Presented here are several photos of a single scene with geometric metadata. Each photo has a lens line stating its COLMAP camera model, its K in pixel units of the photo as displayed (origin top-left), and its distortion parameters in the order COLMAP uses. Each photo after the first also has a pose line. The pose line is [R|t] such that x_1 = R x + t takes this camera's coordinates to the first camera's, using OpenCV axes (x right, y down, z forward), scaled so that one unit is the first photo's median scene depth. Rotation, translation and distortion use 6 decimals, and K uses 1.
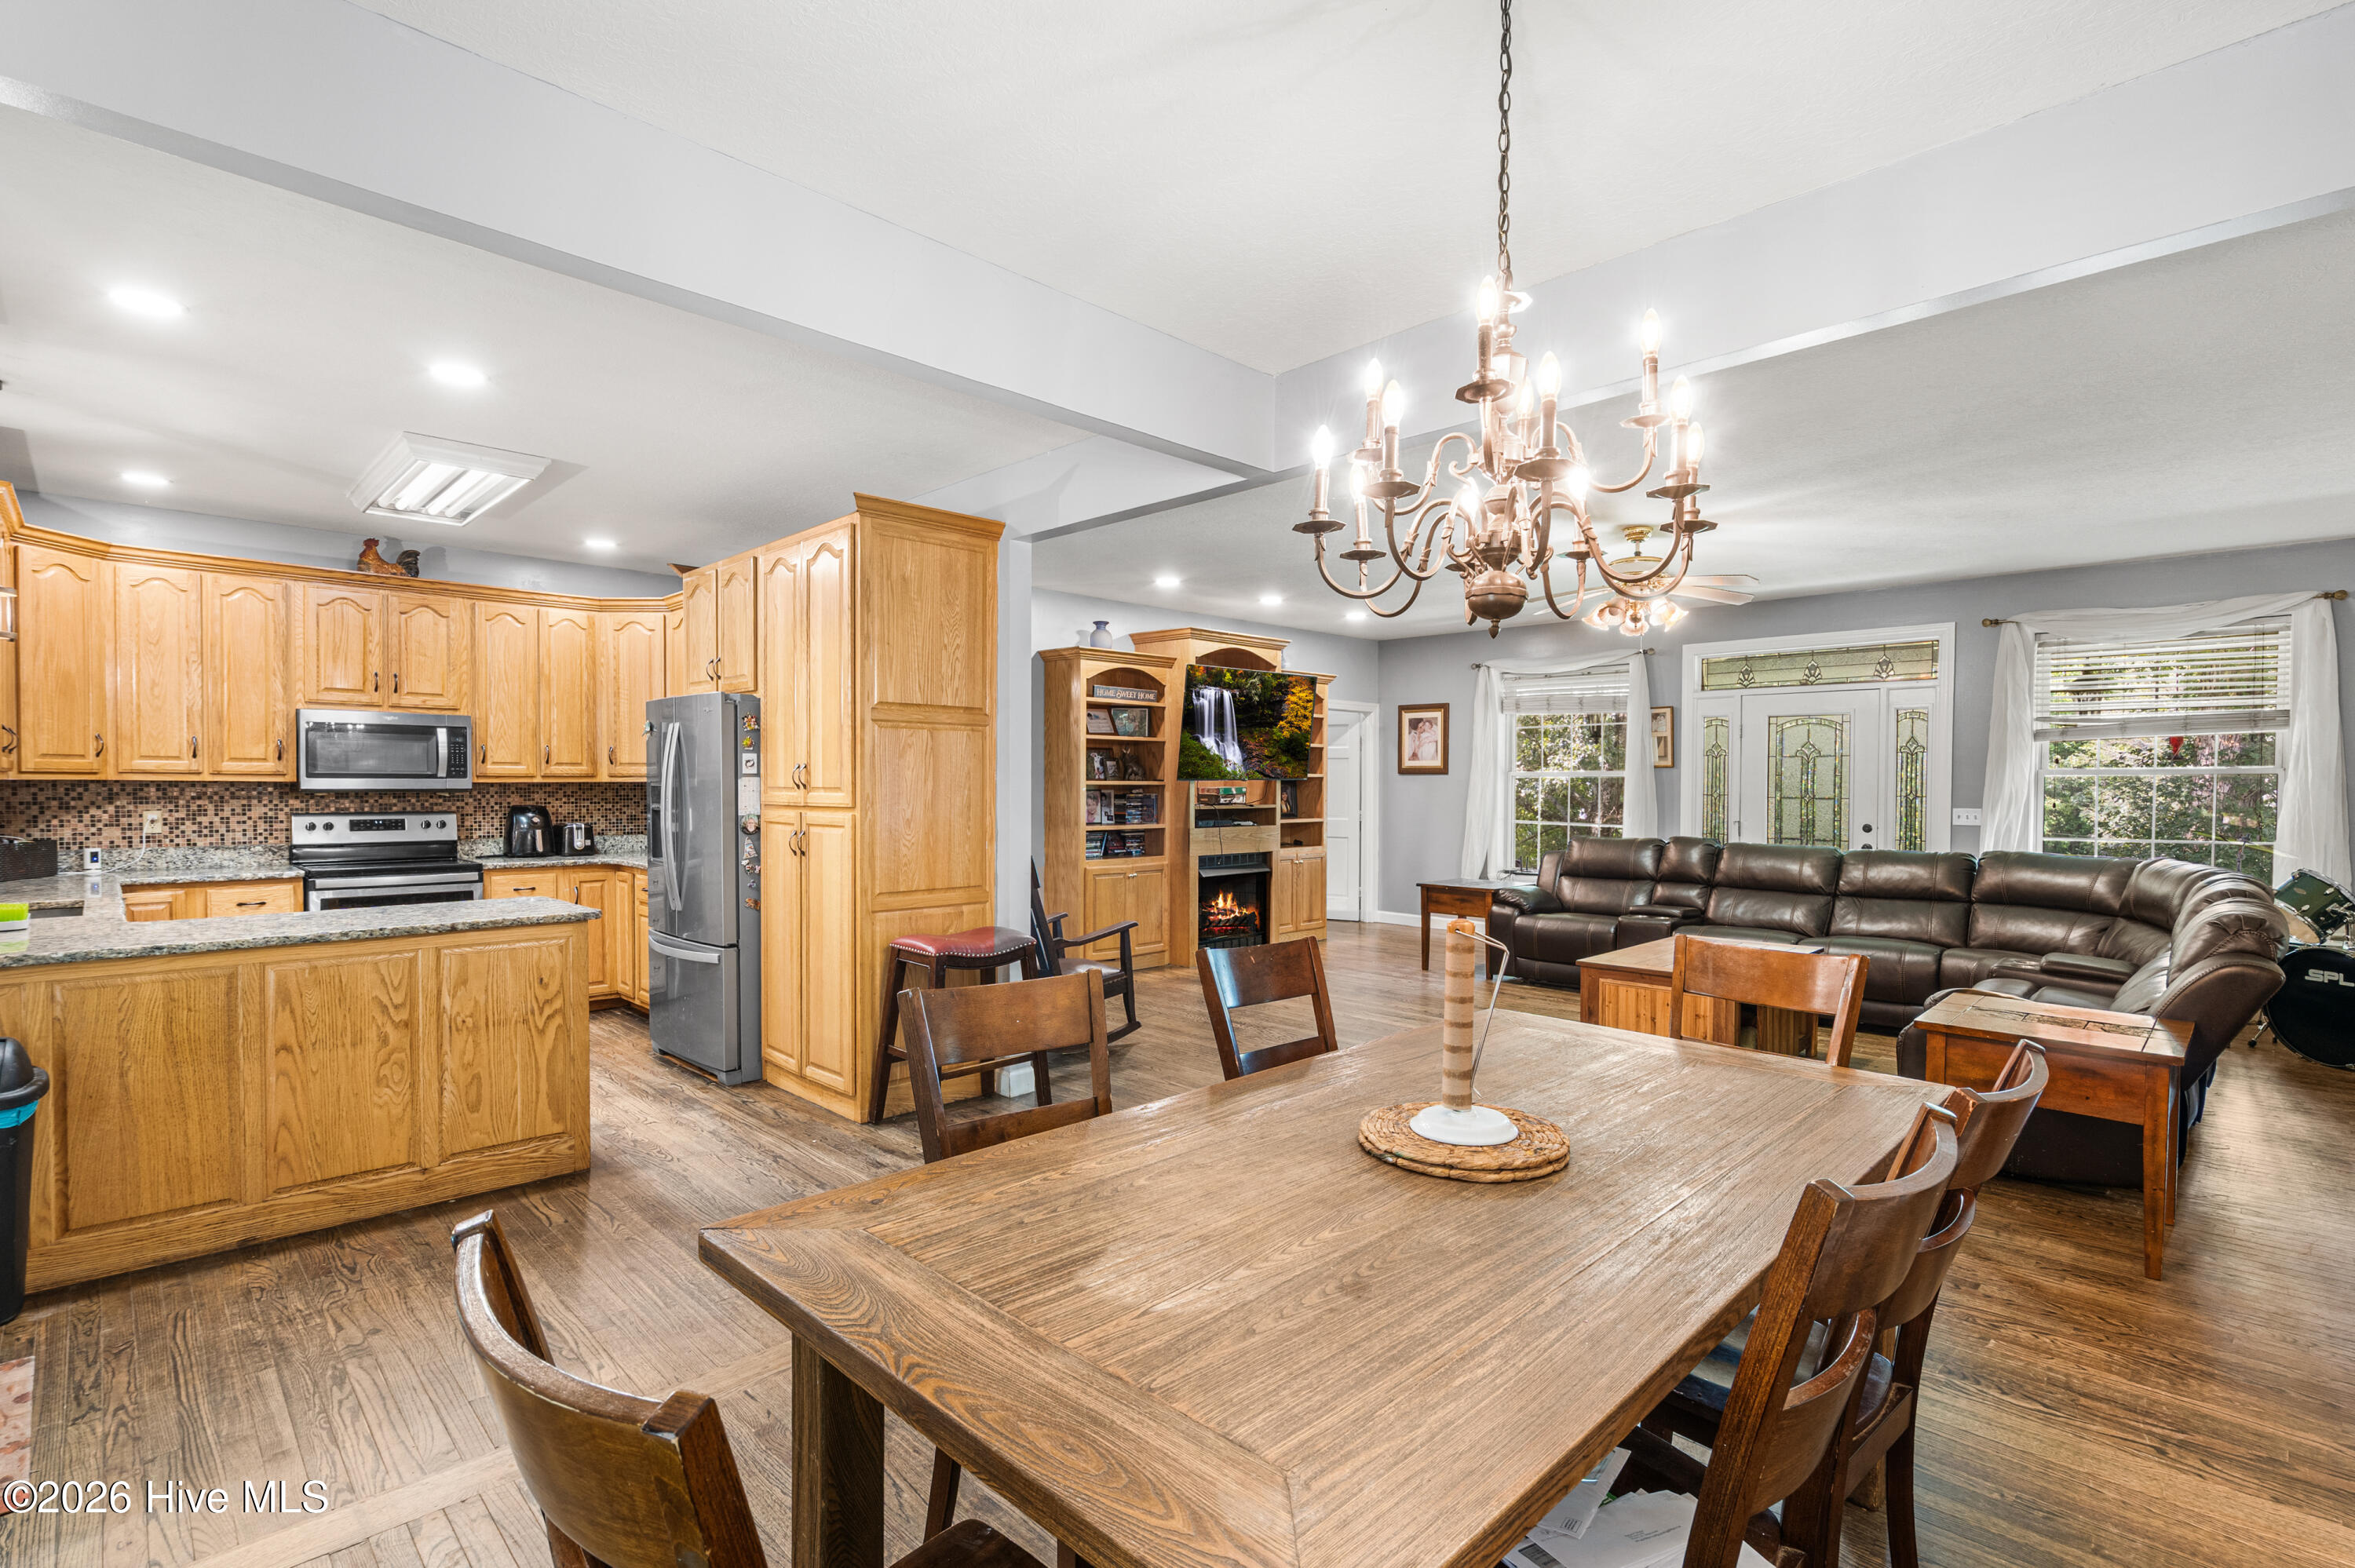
lens RADIAL K [[1095.5, 0, 1191.1], [0, 1095.5, 799.7], [0, 0, 1]] dist [-0.003530, 0.000805]
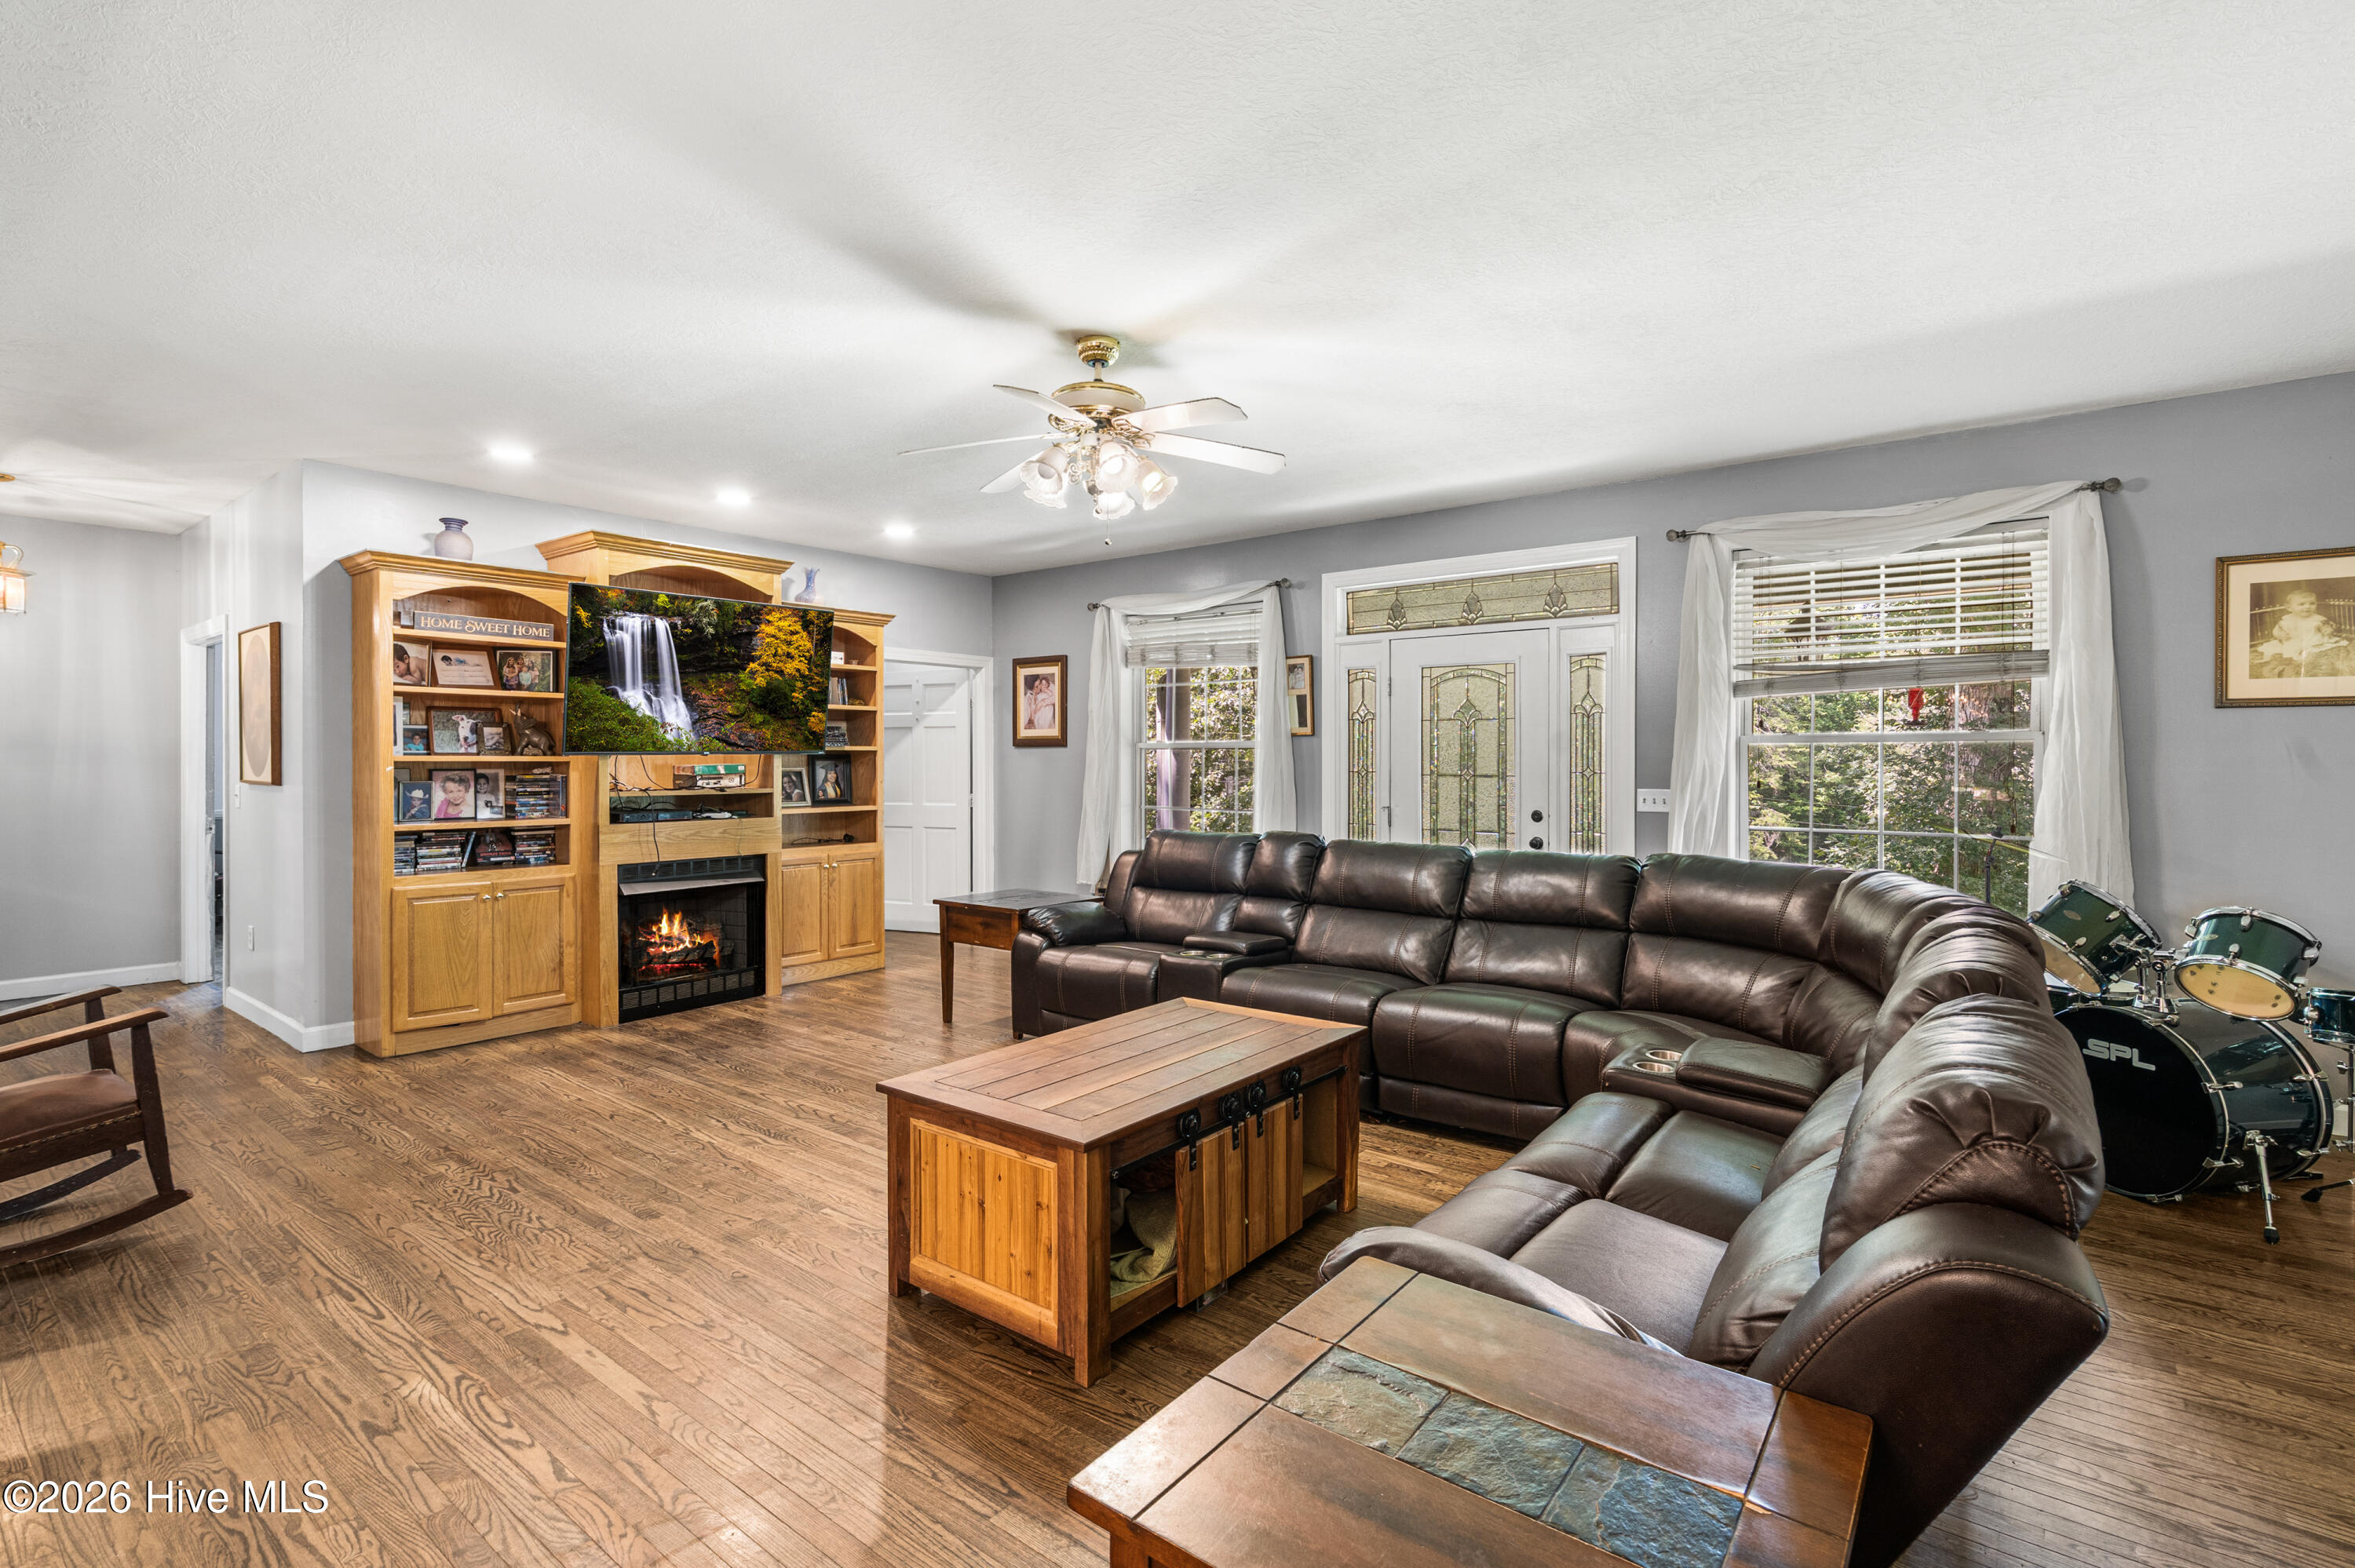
lens RADIAL K [[1095.5, 0, 1167.3], [0, 1095.5, 759.5], [0, 0, 1]] dist [-0.003530, 0.000805]
pose [[0.992935, -0.003836, 0.118600, 0.286808], [0.005641, 0.999873, -0.014883, -0.002615], [-0.118528, 0.015447, 0.992831, 0.296339]]
